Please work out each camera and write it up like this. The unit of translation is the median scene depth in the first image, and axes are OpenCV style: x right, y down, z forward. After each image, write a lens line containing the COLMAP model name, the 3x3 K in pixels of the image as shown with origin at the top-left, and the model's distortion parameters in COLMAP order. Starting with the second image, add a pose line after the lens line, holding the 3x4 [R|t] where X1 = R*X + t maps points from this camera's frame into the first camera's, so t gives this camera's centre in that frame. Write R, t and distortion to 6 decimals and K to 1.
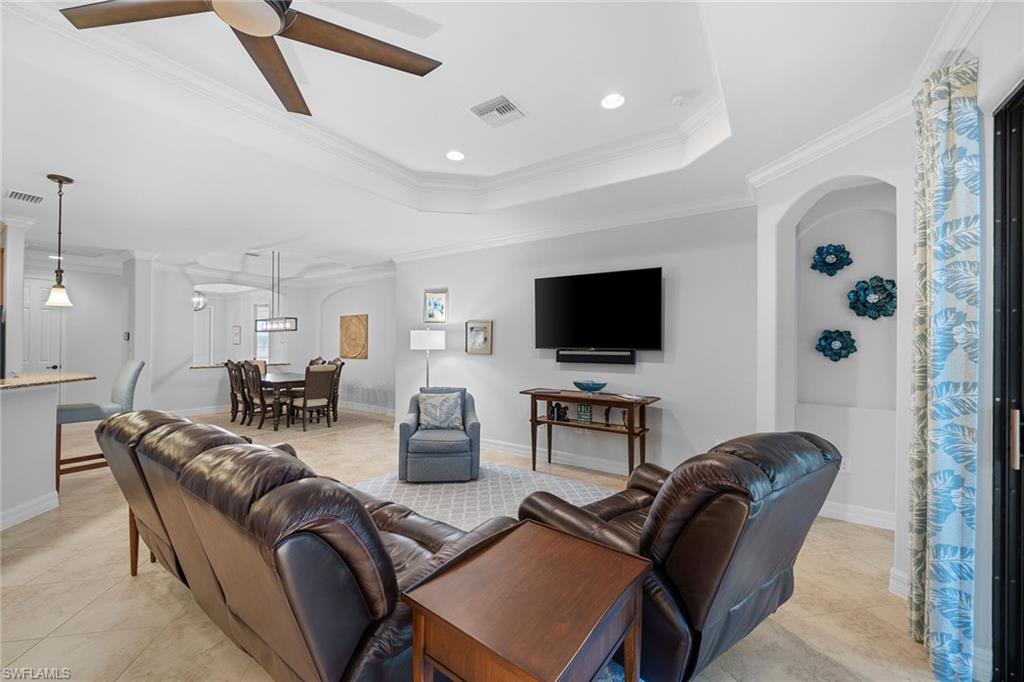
lens RADIAL K [[405.2, 0, 509.4], [0, 405.2, 339.4], [0, 0, 1]] dist [-0.000517, 0.000169]
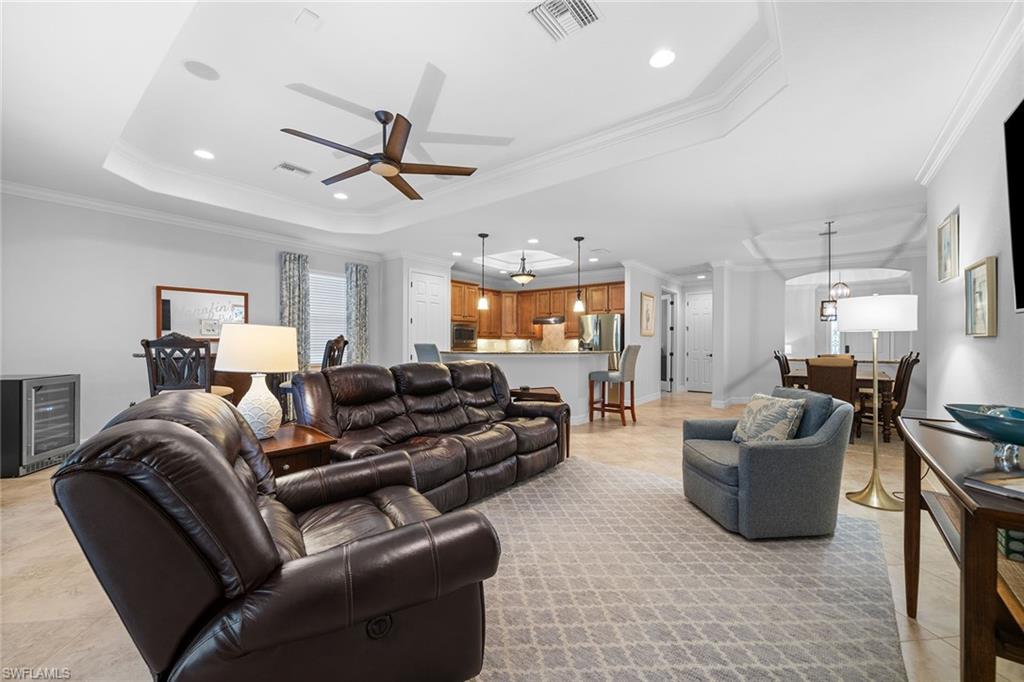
lens RADIAL K [[405.2, 0, 512.8], [0, 405.2, 342.3], [0, 0, 1]] dist [-0.000517, 0.000169]
pose [[-0.079886, -0.013487, -0.996713, 0.343724], [-0.000316, 0.999909, -0.013505, 0.039806], [0.996804, -0.000764, -0.079883, 0.442898]]
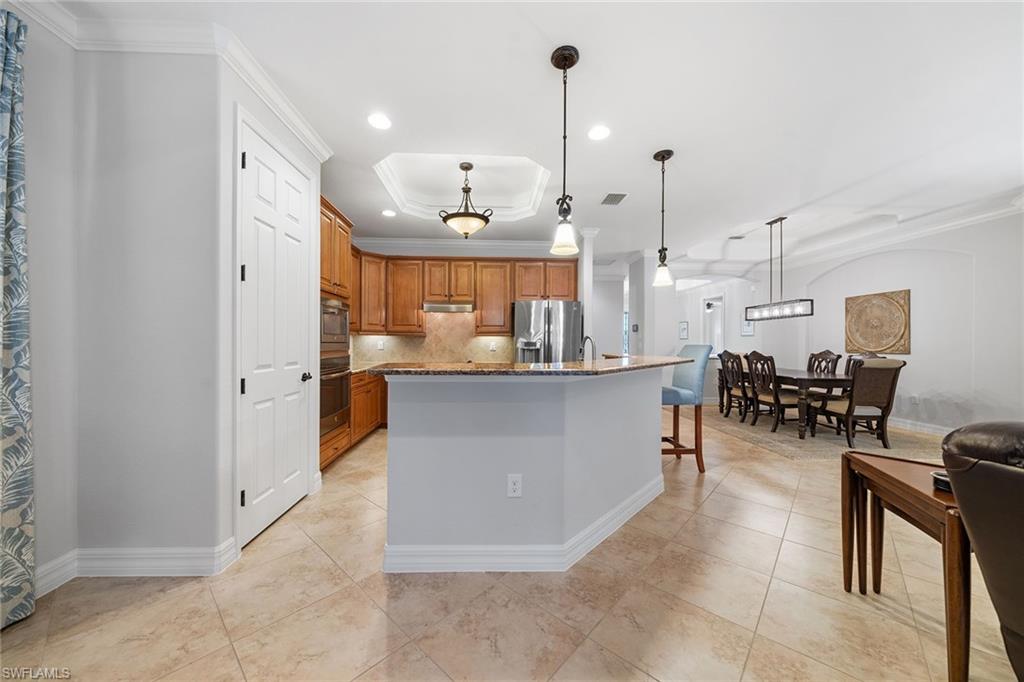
lens RADIAL K [[367.5, 0, 501.4], [0, 367.5, 342.9], [0, 0, 1]] dist [-0.000530, -0.000112]
pose [[0.597273, -0.003919, -0.802029, -0.322457], [0.010221, 0.999944, 0.002725, 0.025124], [0.801973, -0.009825, 0.597279, 0.079590]]
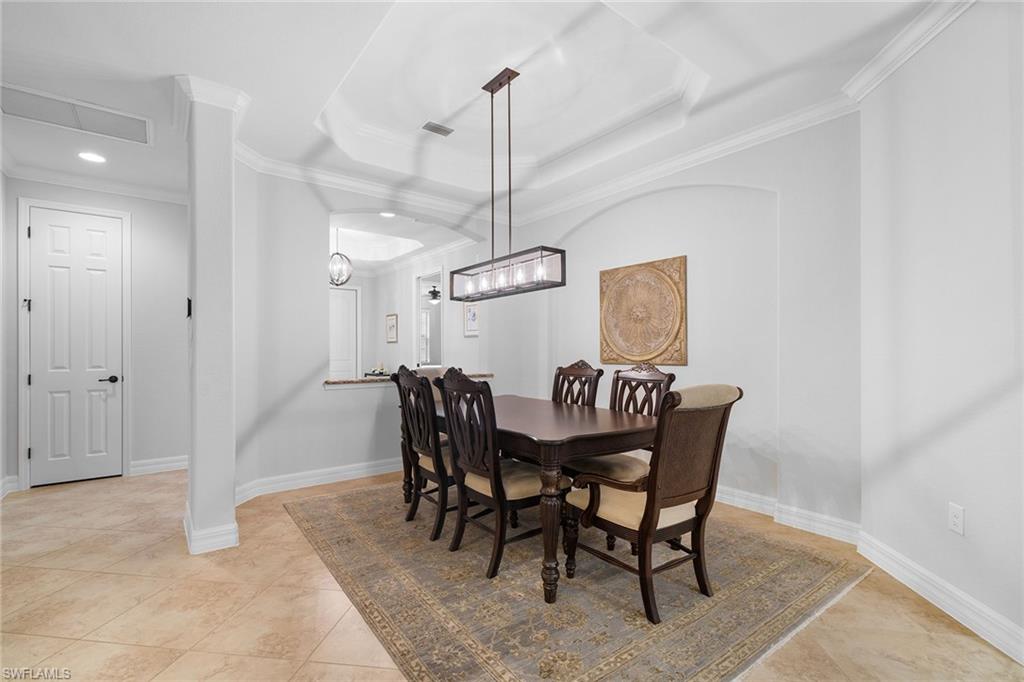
lens RADIAL K [[455.3, 0, 506.4], [0, 455.3, 346.5], [0, 0, 1]] dist [-0.003074, -0.000029]
pose [[0.950603, -0.011472, -0.310198, -0.465072], [0.012967, 0.999912, 0.002755, 0.031747], [0.310139, -0.006642, 0.950668, 0.619527]]
